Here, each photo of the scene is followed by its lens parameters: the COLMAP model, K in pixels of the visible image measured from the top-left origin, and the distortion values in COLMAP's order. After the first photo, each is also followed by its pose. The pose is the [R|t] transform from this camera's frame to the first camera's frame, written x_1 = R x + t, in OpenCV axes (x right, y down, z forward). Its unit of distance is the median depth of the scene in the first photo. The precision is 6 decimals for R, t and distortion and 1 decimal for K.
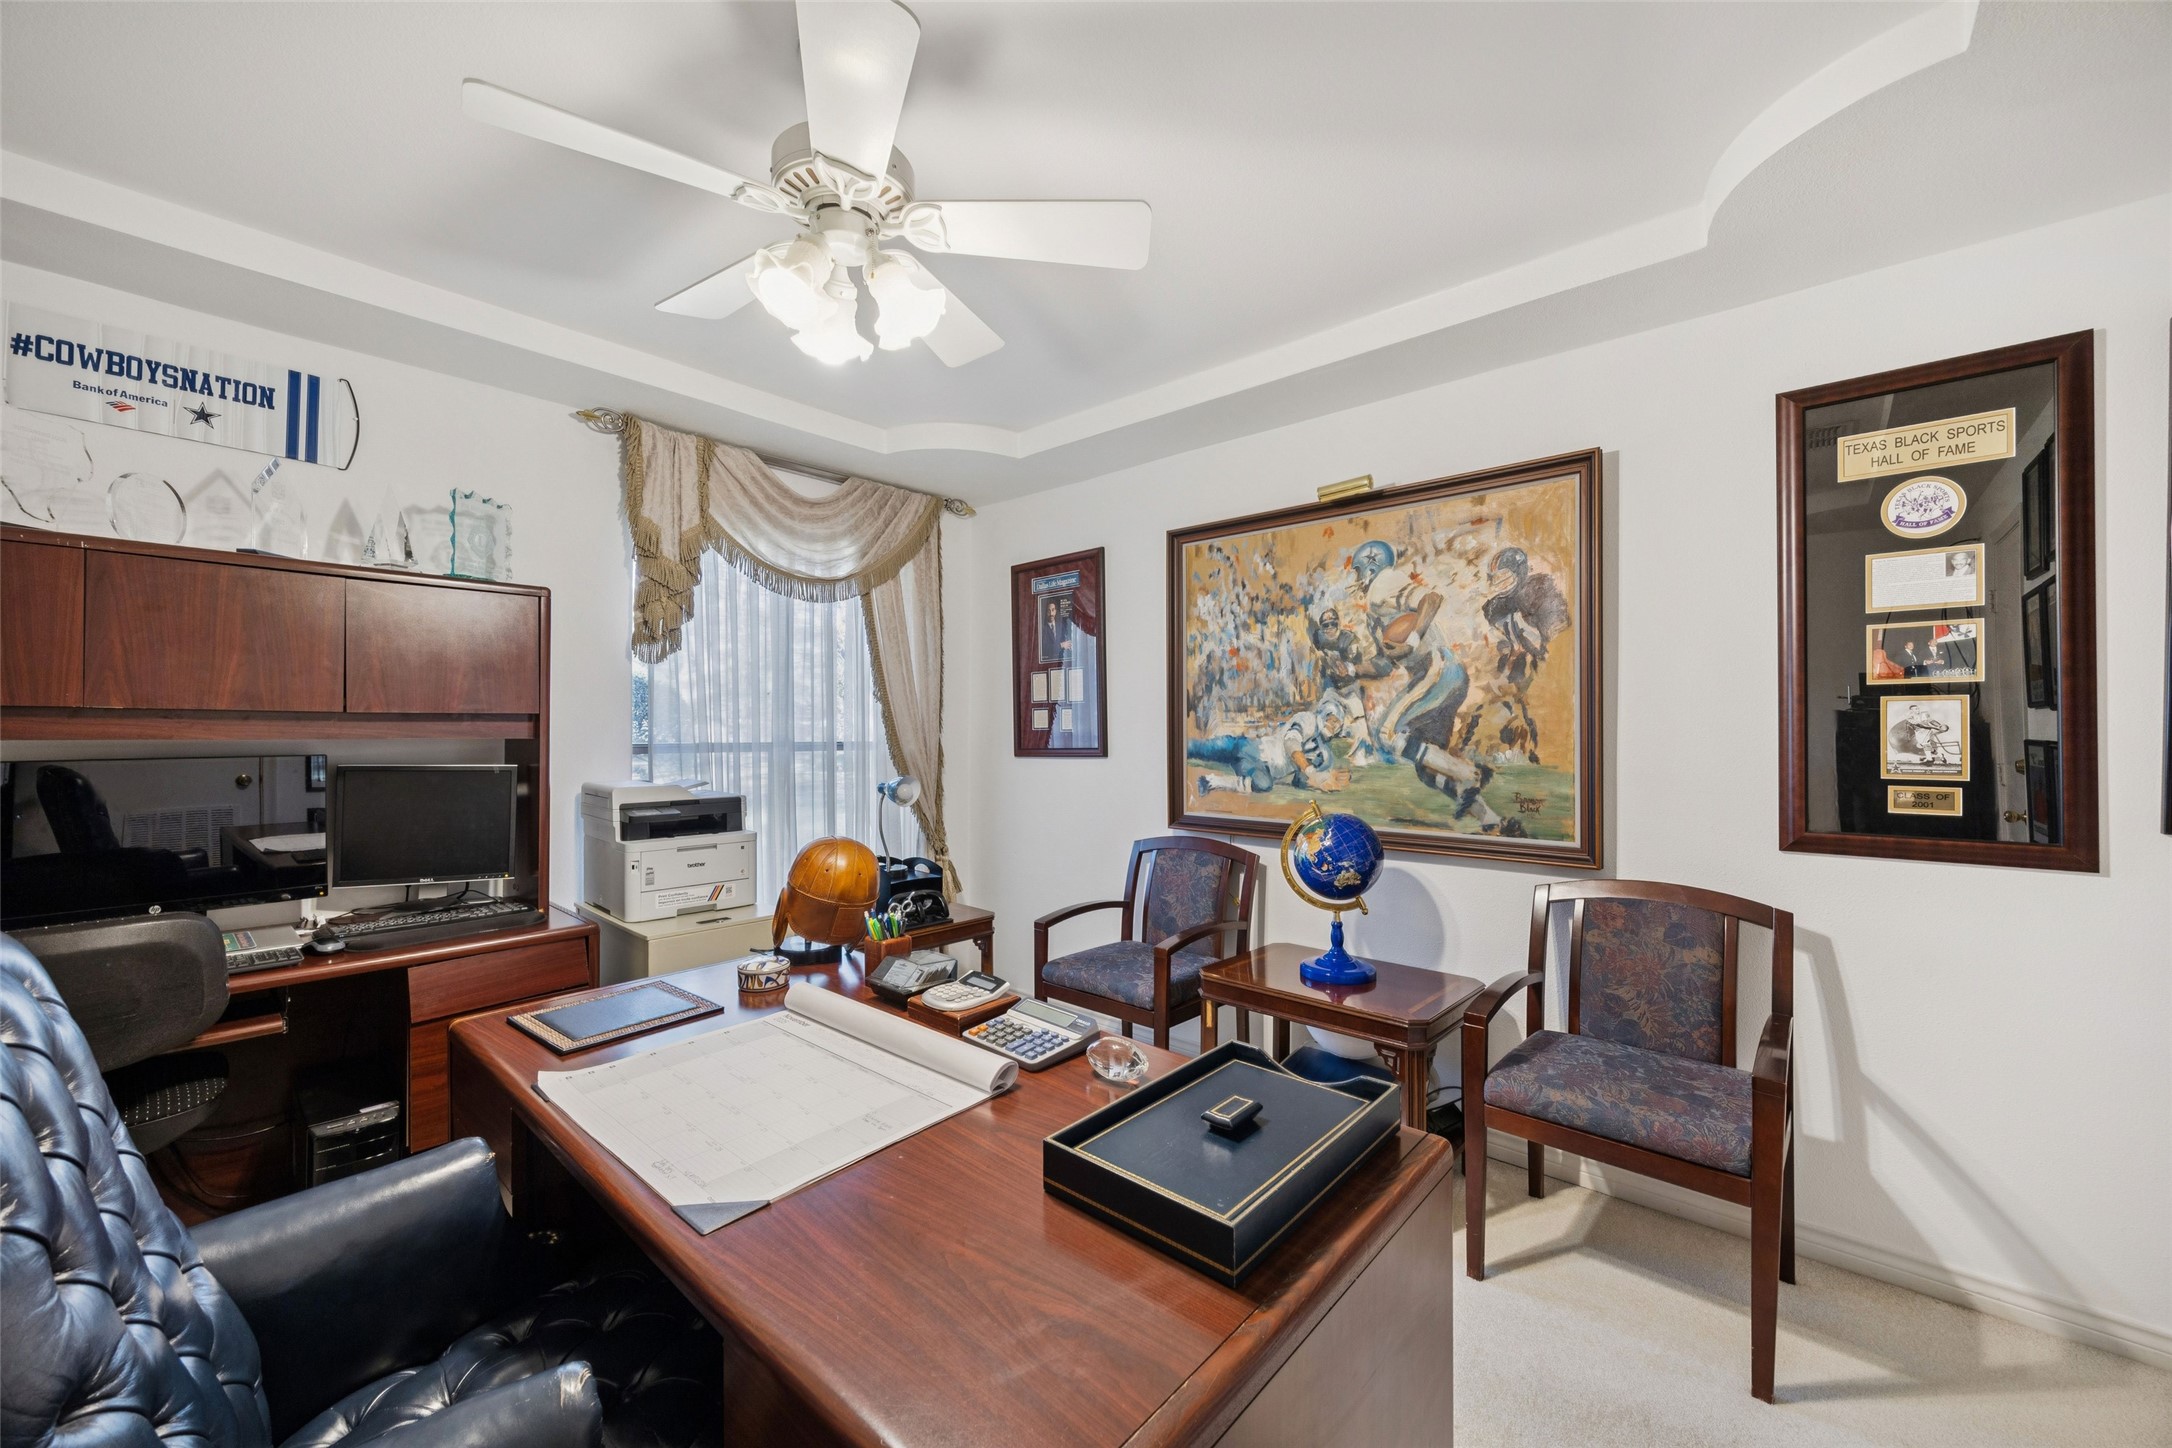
lens RADIAL K [[836.2, 0, 1096.4], [0, 836.2, 718.4], [0, 0, 1]] dist [-0.002209, 0.000073]
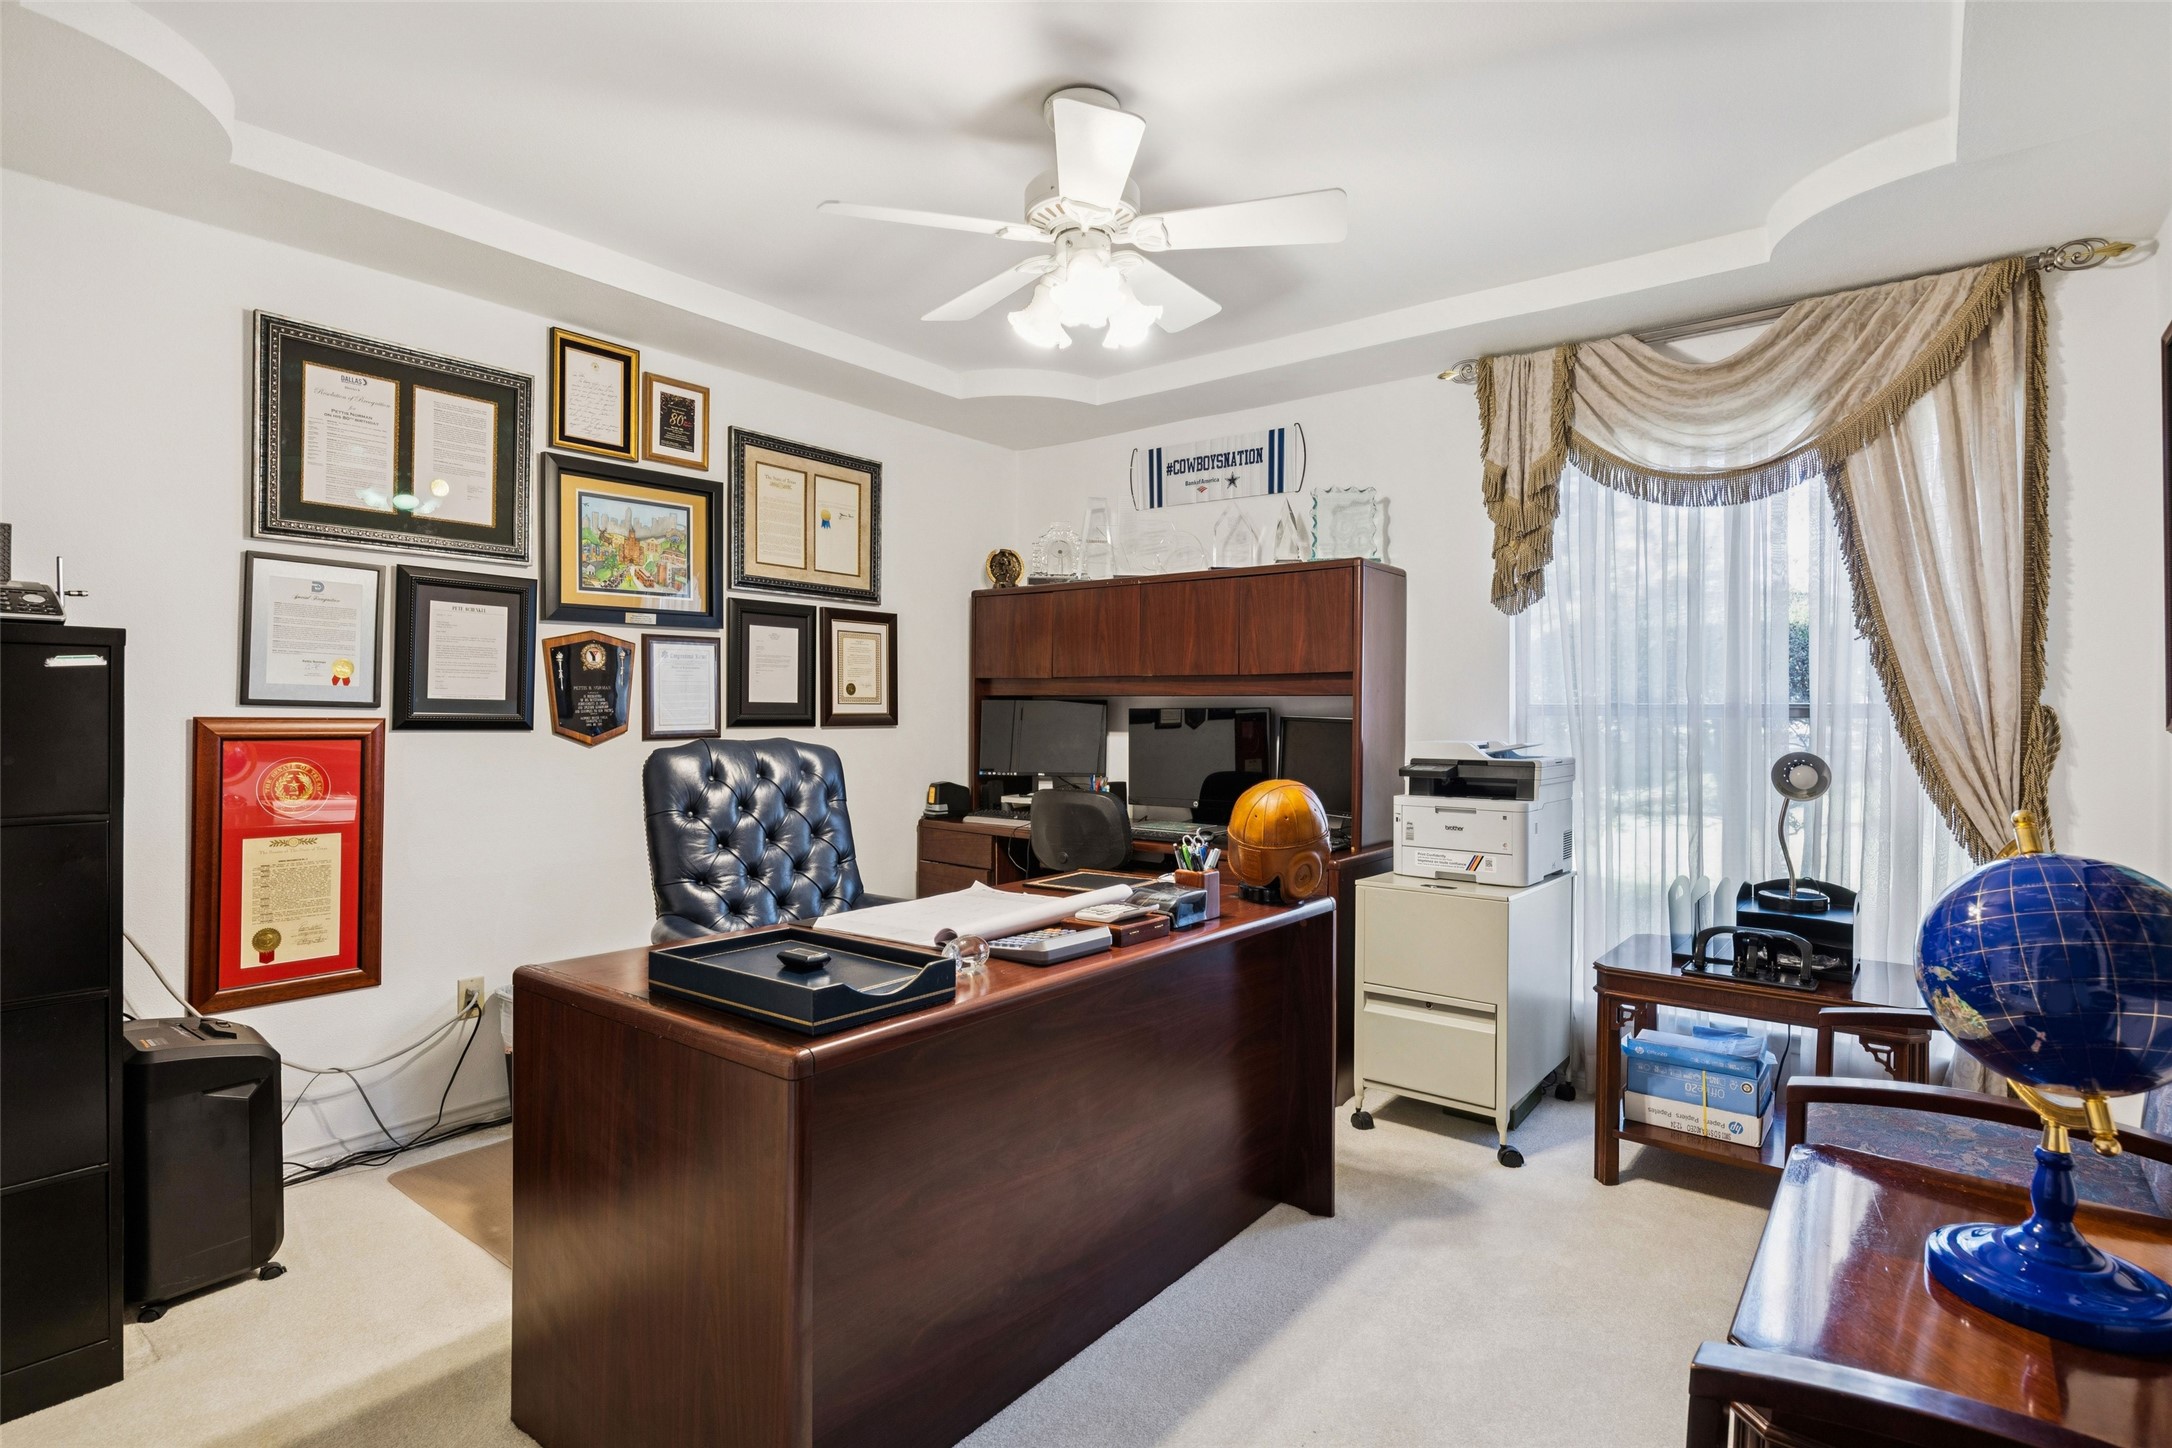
lens RADIAL K [[1061.4, 0, 1090.9], [0, 1061.4, 697.0], [0, 0, 1]] dist [-0.010658, -0.000174]
pose [[0.056456, -0.007330, -0.998378, 0.645277], [0.017499, 0.999827, -0.006351, 0.026732], [0.998252, -0.017112, 0.056574, 0.498063]]
